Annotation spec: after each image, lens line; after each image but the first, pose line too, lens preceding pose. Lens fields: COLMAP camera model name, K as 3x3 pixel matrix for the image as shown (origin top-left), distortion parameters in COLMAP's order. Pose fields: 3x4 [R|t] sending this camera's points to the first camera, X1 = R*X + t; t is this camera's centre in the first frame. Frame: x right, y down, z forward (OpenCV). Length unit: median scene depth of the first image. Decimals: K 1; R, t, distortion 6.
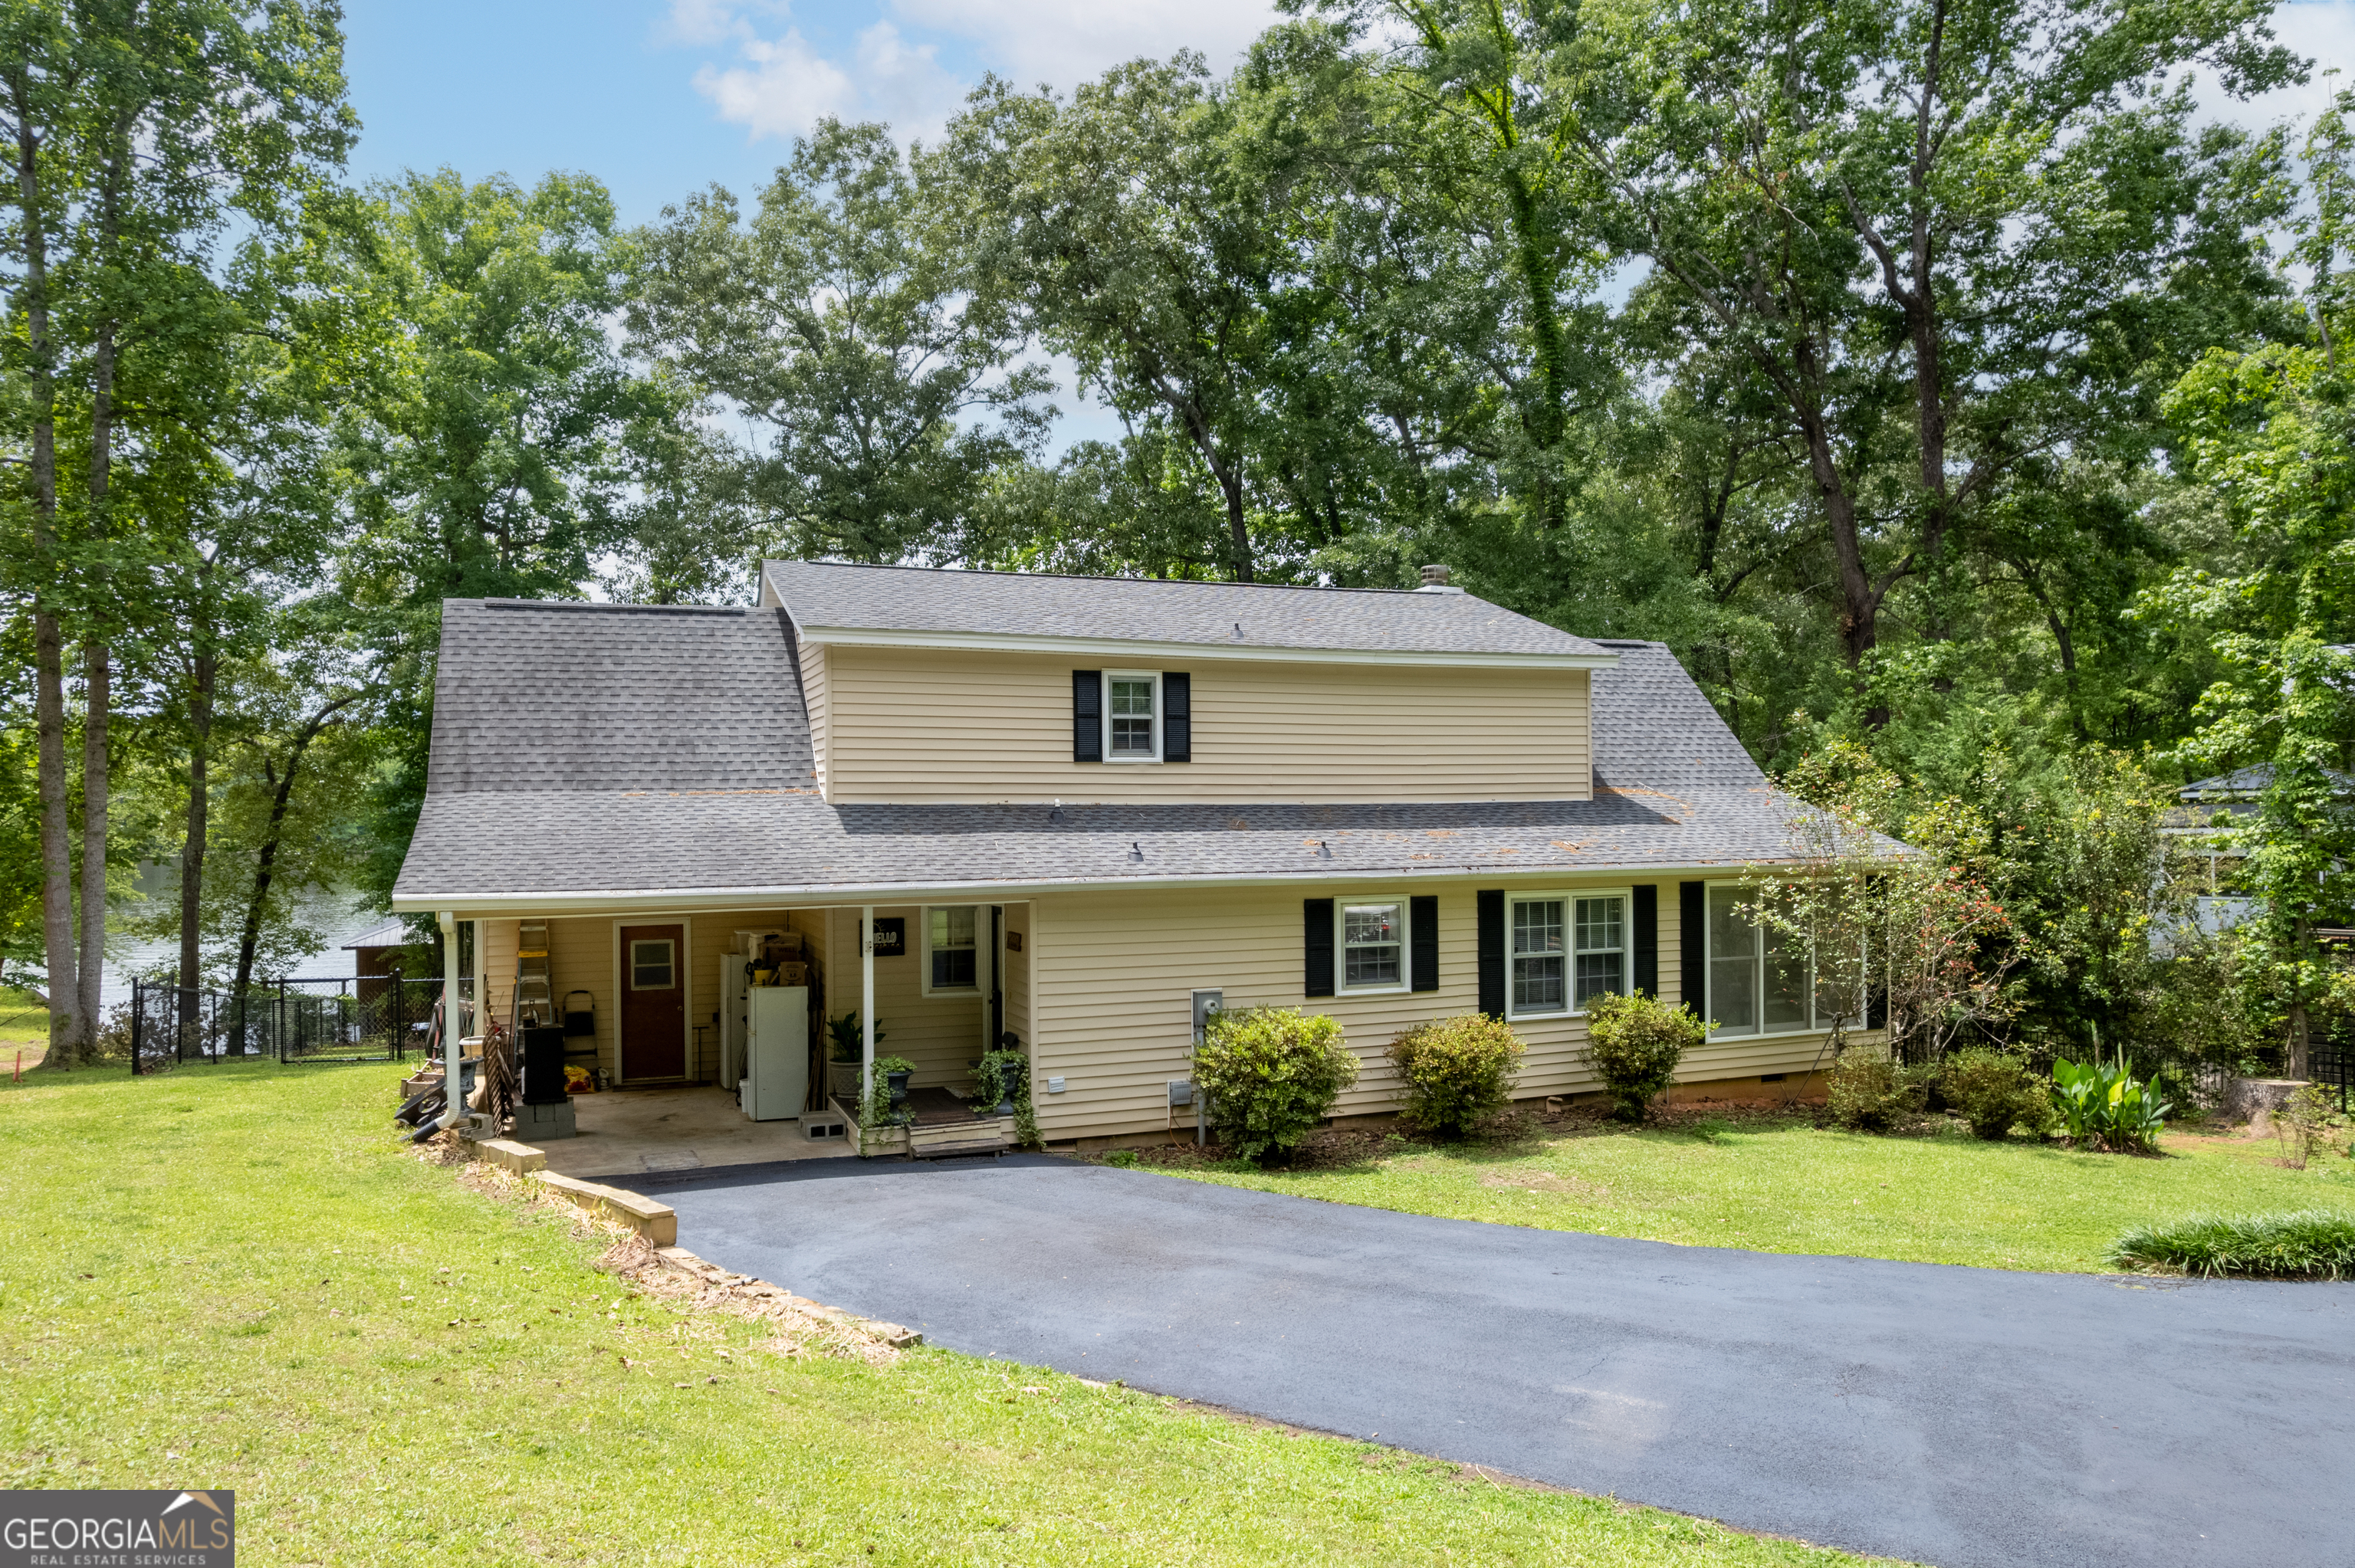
lens RADIAL K [[1509.1, 0, 1154.2], [0, 1509.1, 790.3], [0, 0, 1]] dist [-0.070795, 0.054072]
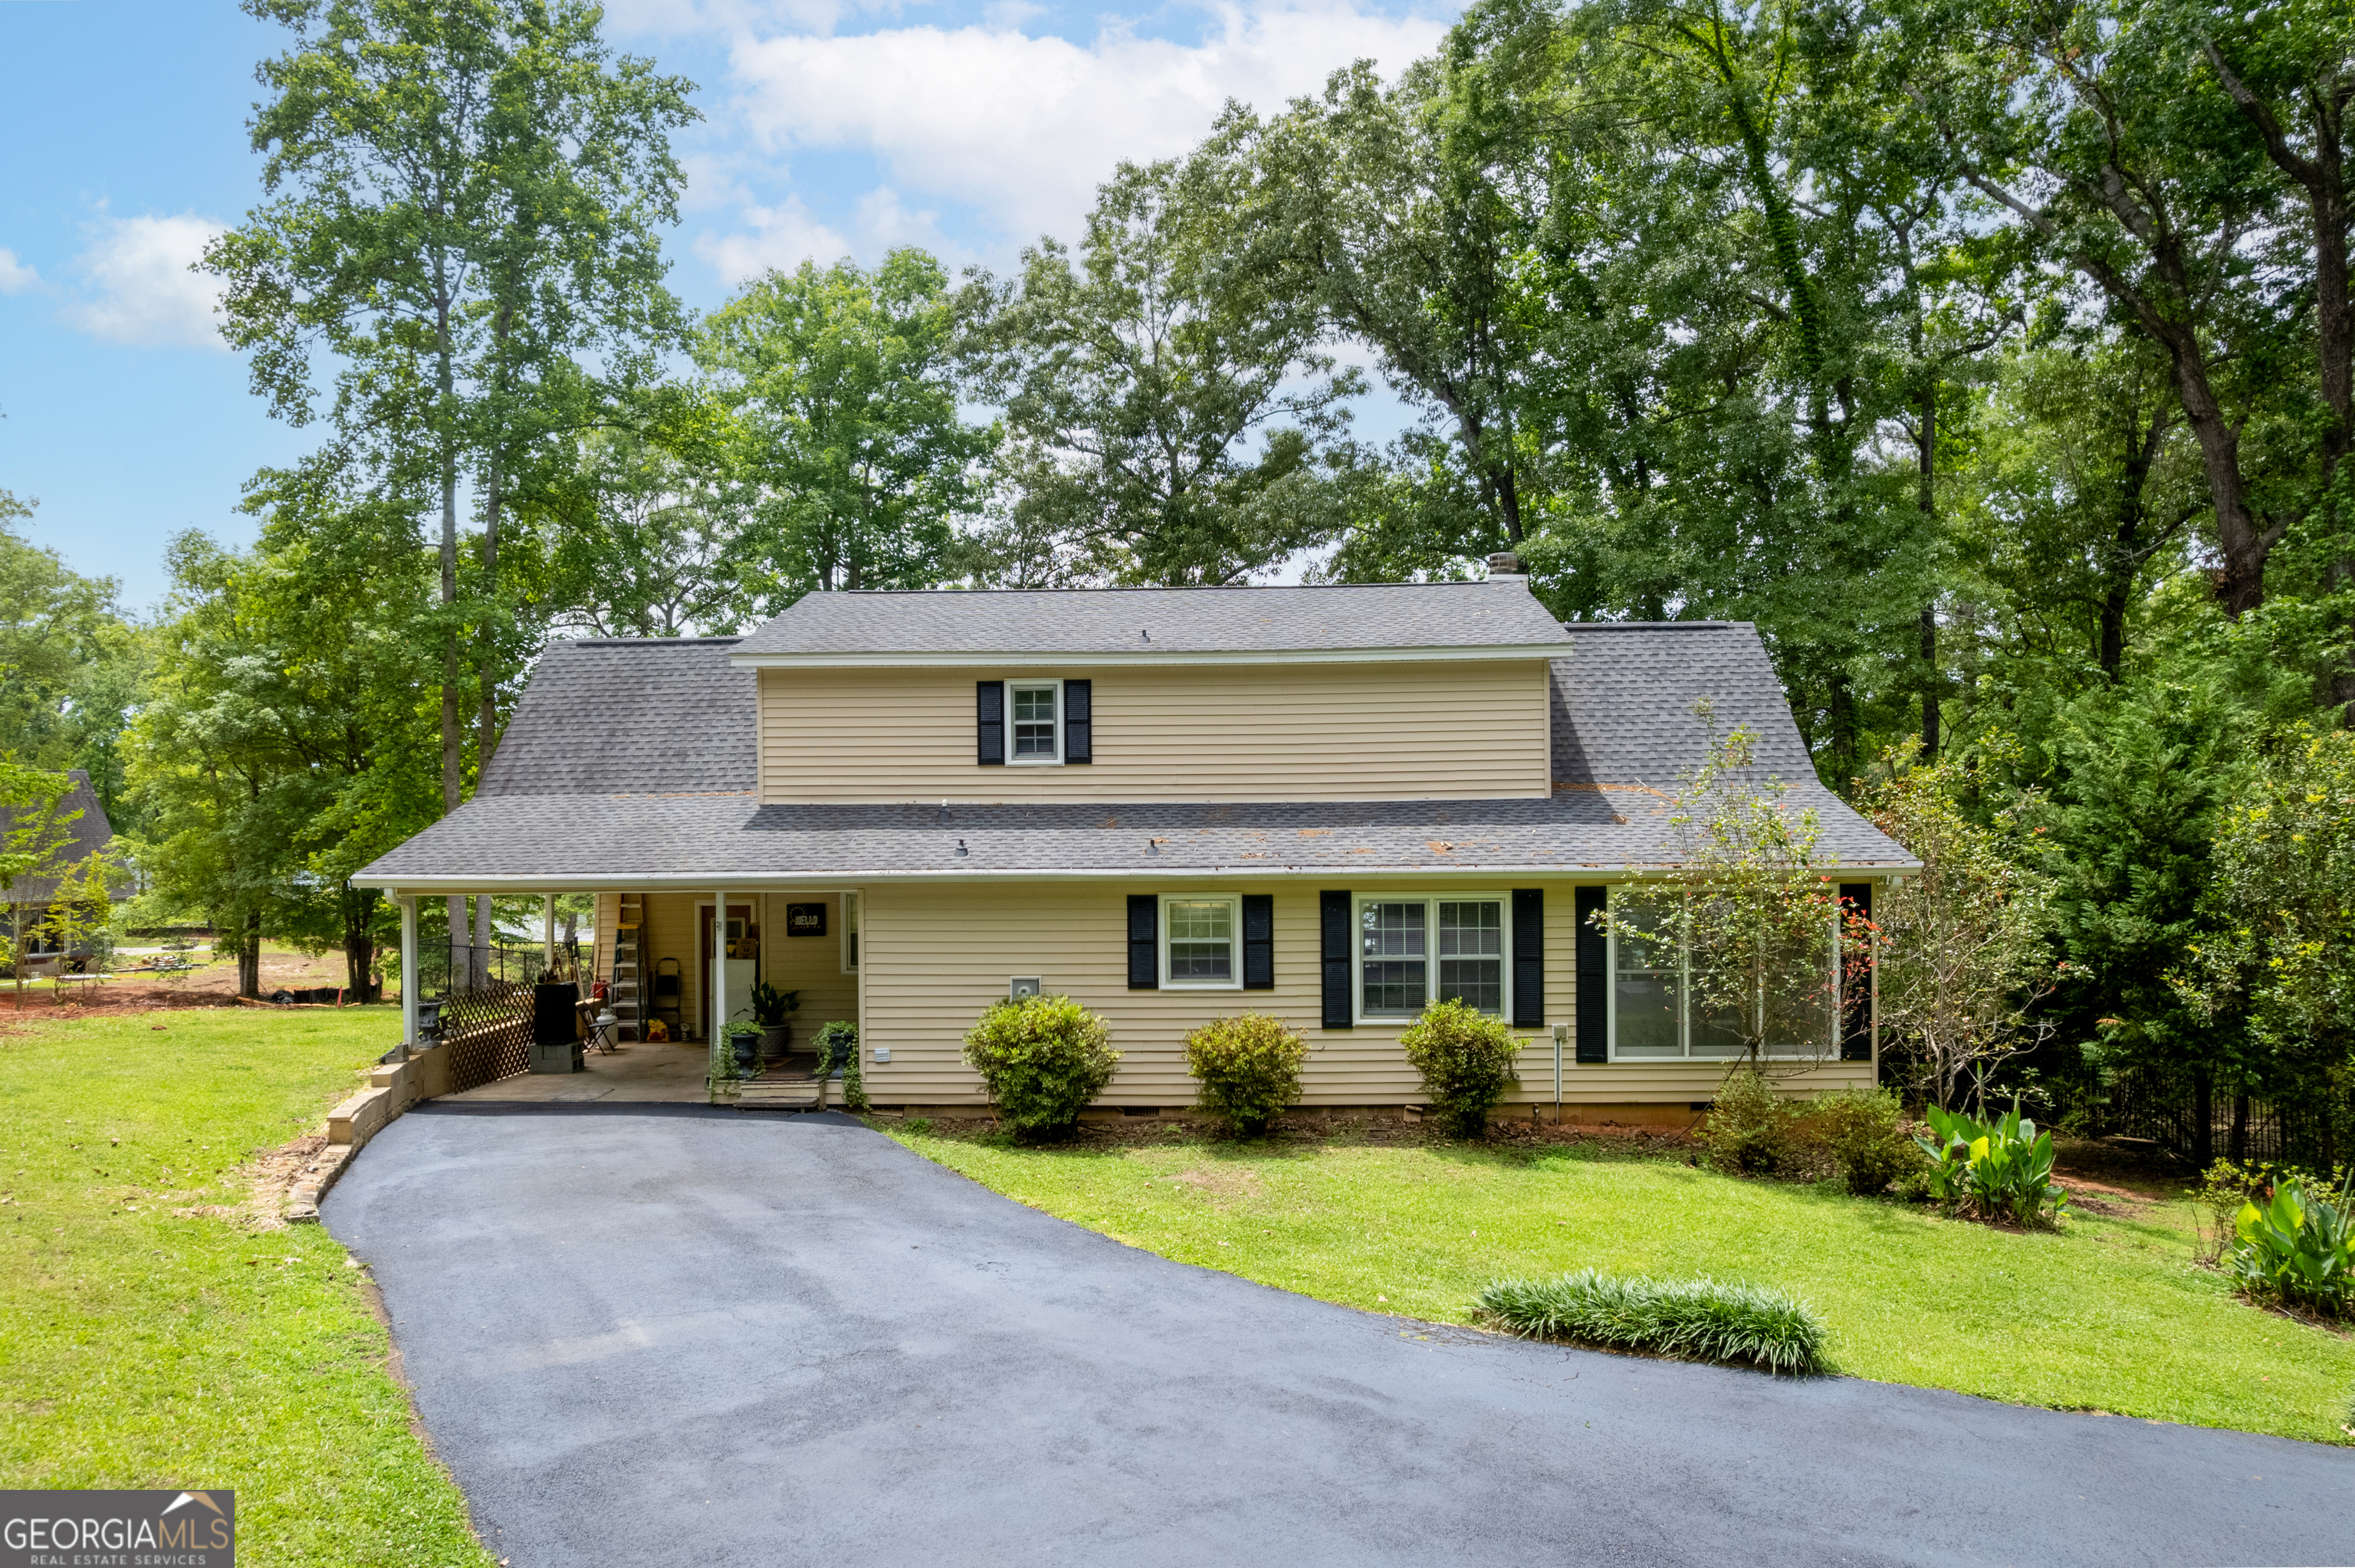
lens RADIAL K [[1490.5, 0, 1147.2], [0, 1490.5, 791.0], [0, 0, 1]] dist [-0.074999, 0.066482]
pose [[0.920437, -0.005033, -0.390860, 0.498206], [0.006752, 0.999973, 0.003023, -0.002642], [0.390834, -0.005421, 0.920445, 0.055615]]
